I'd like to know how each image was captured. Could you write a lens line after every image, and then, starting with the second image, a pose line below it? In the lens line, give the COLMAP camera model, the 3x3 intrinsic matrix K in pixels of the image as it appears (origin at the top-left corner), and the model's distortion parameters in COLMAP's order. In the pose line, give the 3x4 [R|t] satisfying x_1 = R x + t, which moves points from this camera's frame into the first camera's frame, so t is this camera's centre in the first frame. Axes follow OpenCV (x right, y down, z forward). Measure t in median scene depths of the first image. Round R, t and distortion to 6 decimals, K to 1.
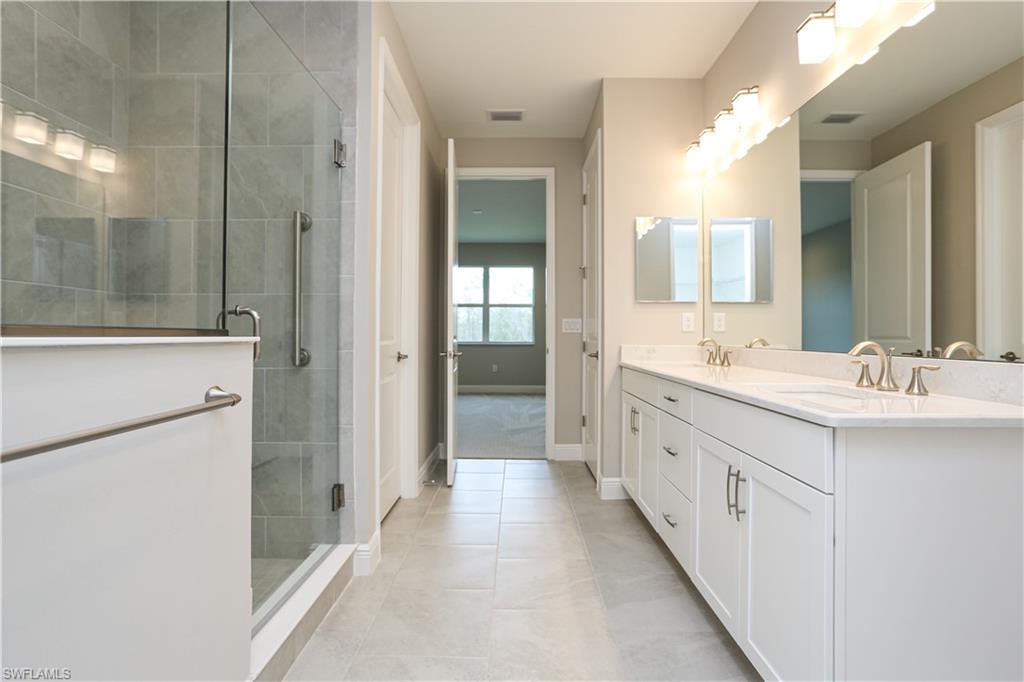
lens RADIAL K [[497.7, 0, 513.7], [0, 497.7, 332.5], [0, 0, 1]] dist [-0.053754, 0.028500]
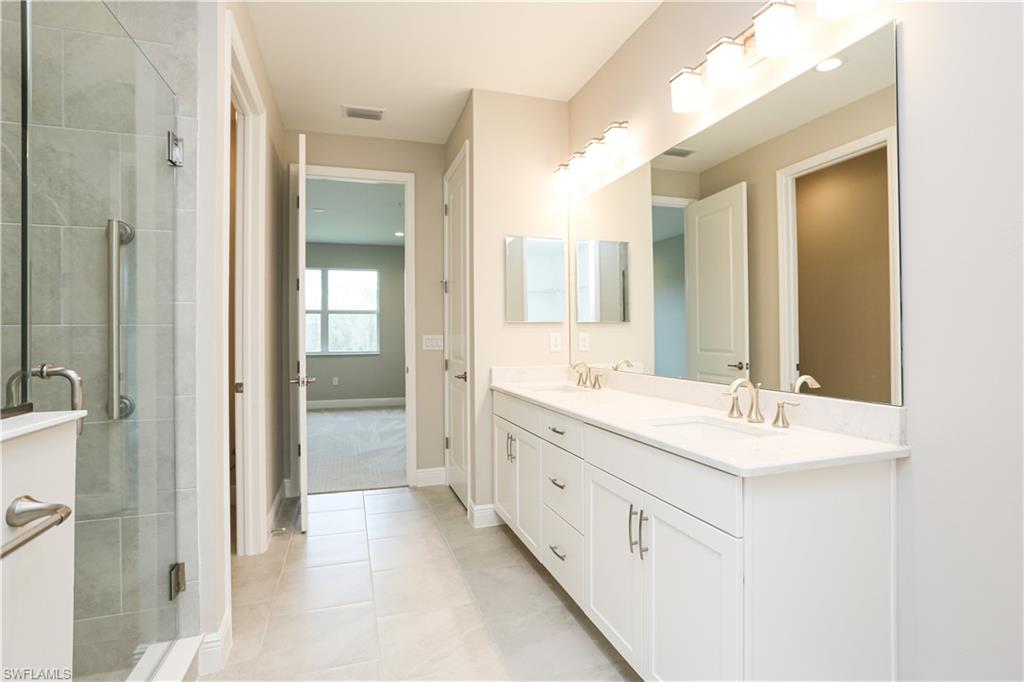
lens RADIAL K [[515.1, 0, 517.8], [0, 515.1, 332.5], [0, 0, 1]] dist [-0.065177, 0.036854]
pose [[0.947769, -0.003872, 0.318935, -0.083496], [0.004678, 0.999988, -0.001760, -0.059772], [-0.318924, 0.003160, 0.947775, 0.047106]]
